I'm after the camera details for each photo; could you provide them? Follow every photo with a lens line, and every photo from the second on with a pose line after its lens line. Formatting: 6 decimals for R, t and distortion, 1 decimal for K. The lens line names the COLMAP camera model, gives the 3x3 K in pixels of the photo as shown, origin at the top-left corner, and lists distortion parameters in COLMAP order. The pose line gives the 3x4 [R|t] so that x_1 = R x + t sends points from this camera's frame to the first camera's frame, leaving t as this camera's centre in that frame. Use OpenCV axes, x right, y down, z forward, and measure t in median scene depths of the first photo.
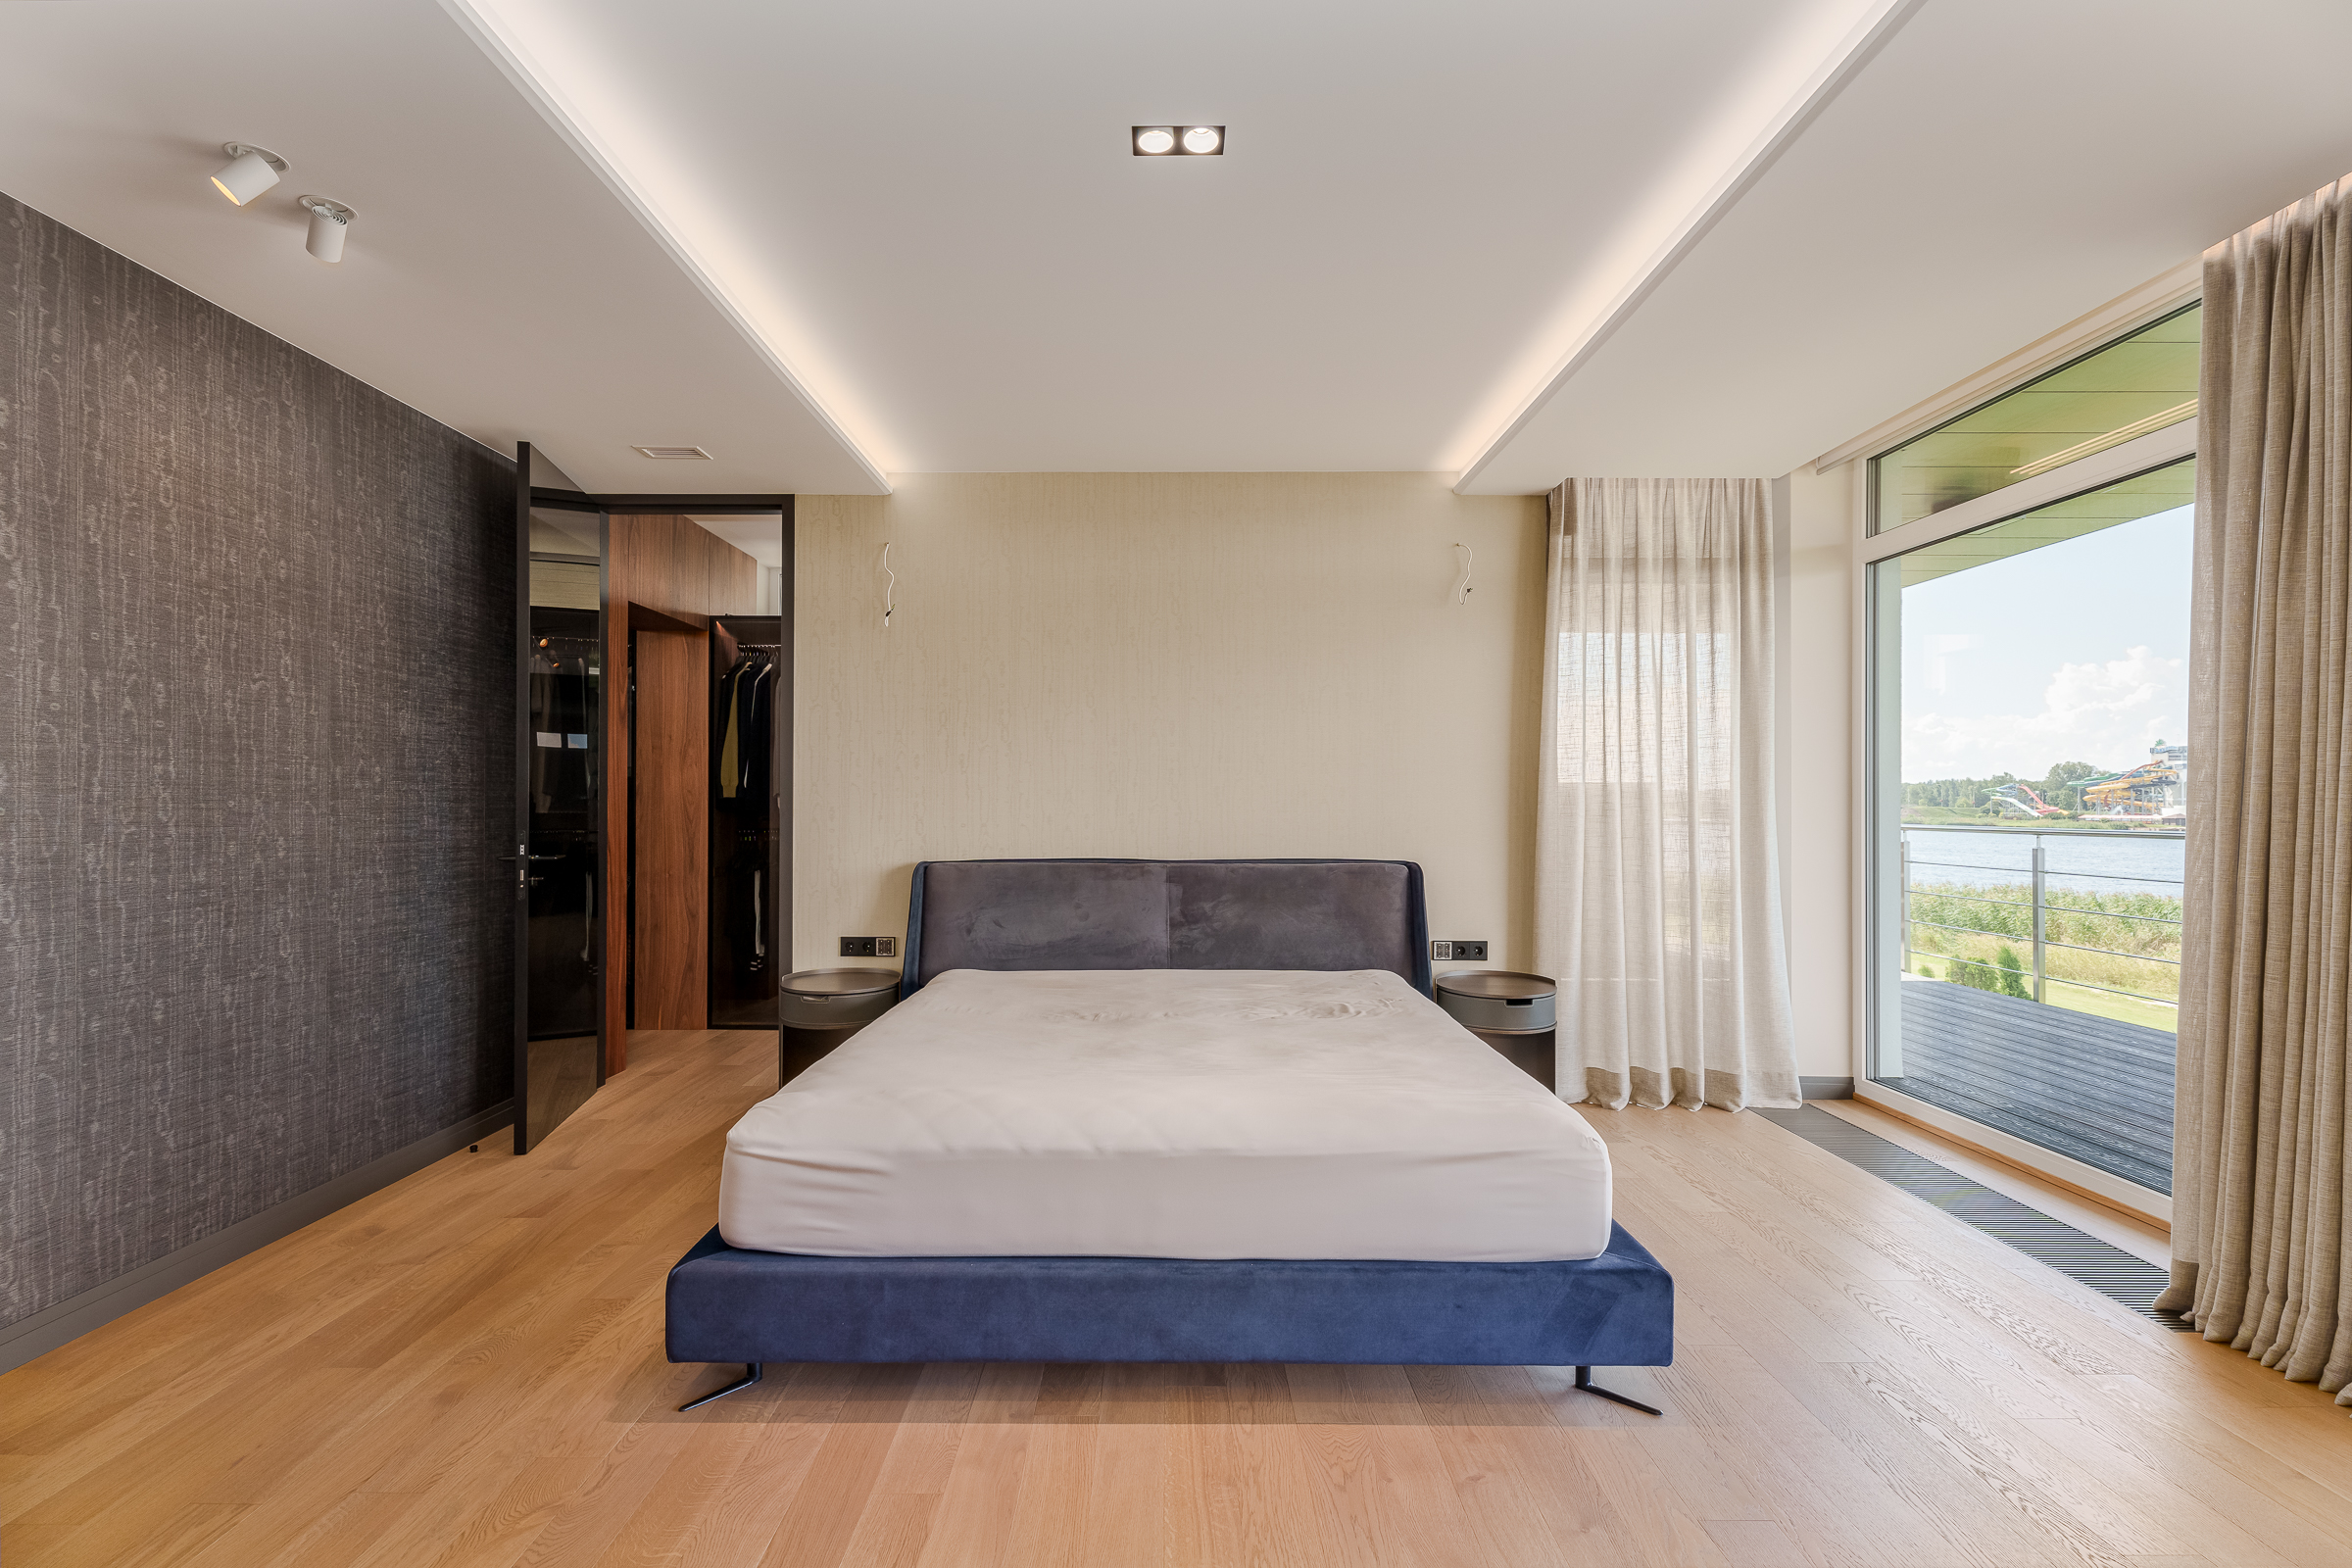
lens RADIAL K [[1049.8, 0, 1170.6], [0, 1049.8, 792.0], [0, 0, 1]] dist [0.000578, -0.000007]
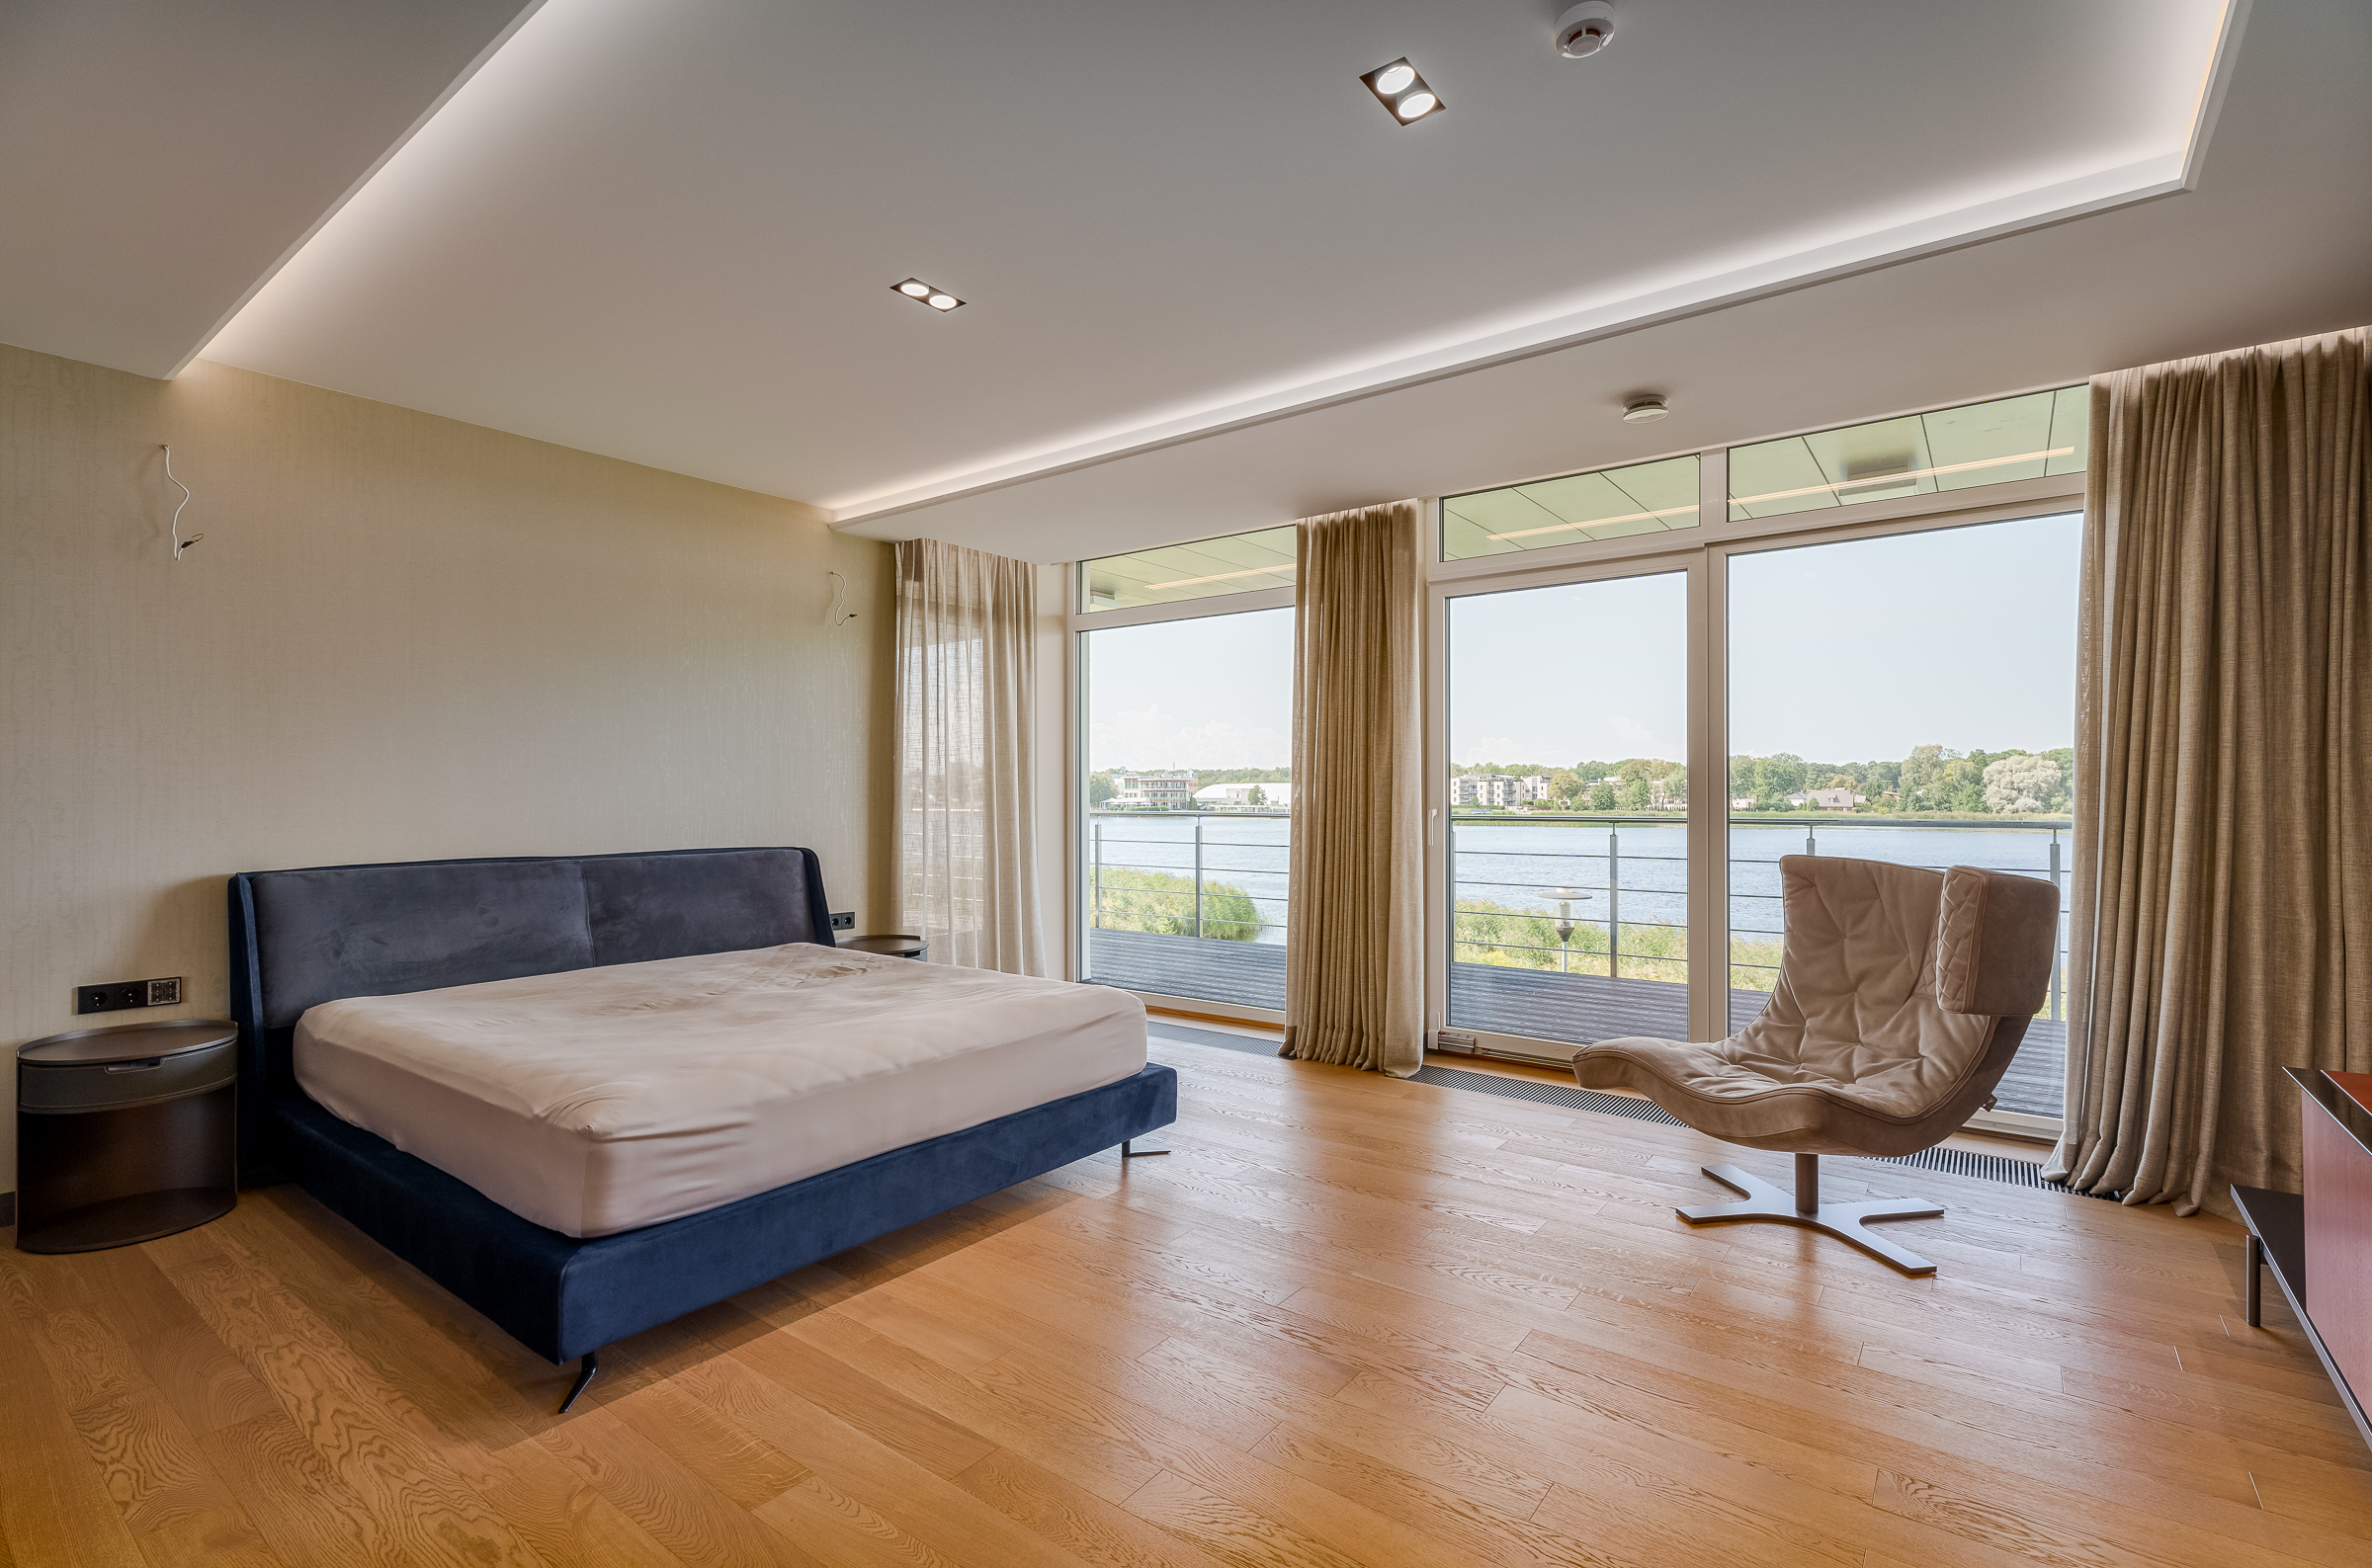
lens RADIAL K [[1116.8, 0, 1186.0], [0, 1116.8, 784.0], [0, 0, 1]] dist [-0.000816, -0.000004]
pose [[0.591020, 0.005110, 0.806641, -0.511863], [-0.007060, 0.999974, -0.001161, -0.003440], [-0.806626, -0.005009, 0.591041, -0.049373]]
